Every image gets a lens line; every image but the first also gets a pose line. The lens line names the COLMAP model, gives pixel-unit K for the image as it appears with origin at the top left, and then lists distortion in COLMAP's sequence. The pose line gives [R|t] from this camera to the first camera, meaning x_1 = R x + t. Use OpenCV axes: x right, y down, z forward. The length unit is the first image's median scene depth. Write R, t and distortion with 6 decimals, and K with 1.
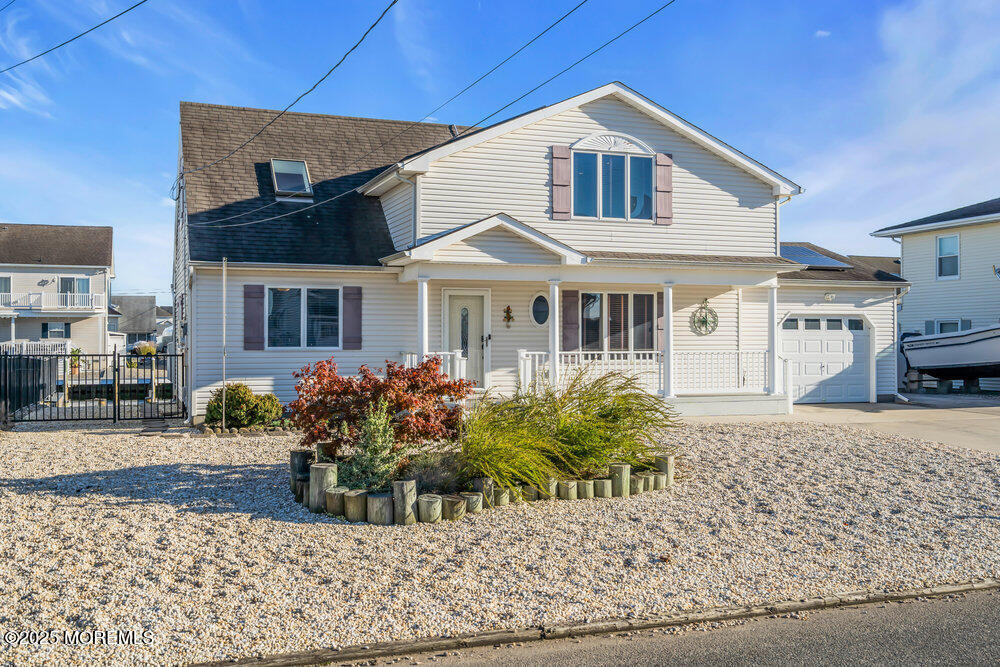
lens RADIAL K [[992.6, 0, 497.3], [0, 992.6, 325.3], [0, 0, 1]] dist [-0.028507, 0.000000]
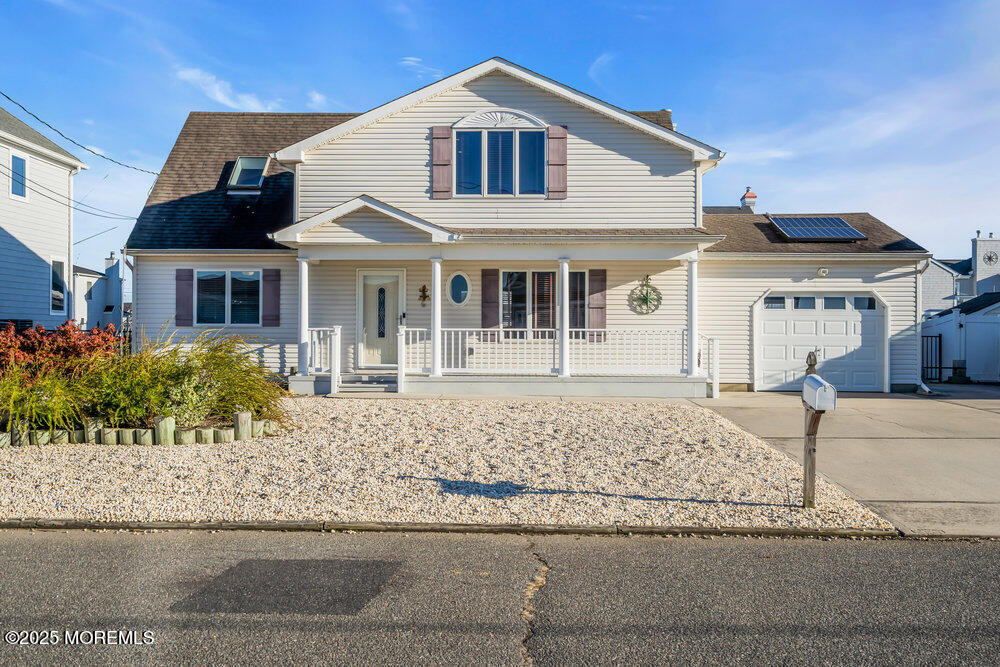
lens RADIAL K [[992.6, 0, 495.6], [0, 992.6, 342.0], [0, 0, 1]] dist [-0.028507, 0.000000]
pose [[0.927414, 0.005265, -0.374000, 0.479549], [0.001629, 0.999835, 0.018113, 0.021661], [0.374033, -0.017408, 0.927252, 0.070651]]
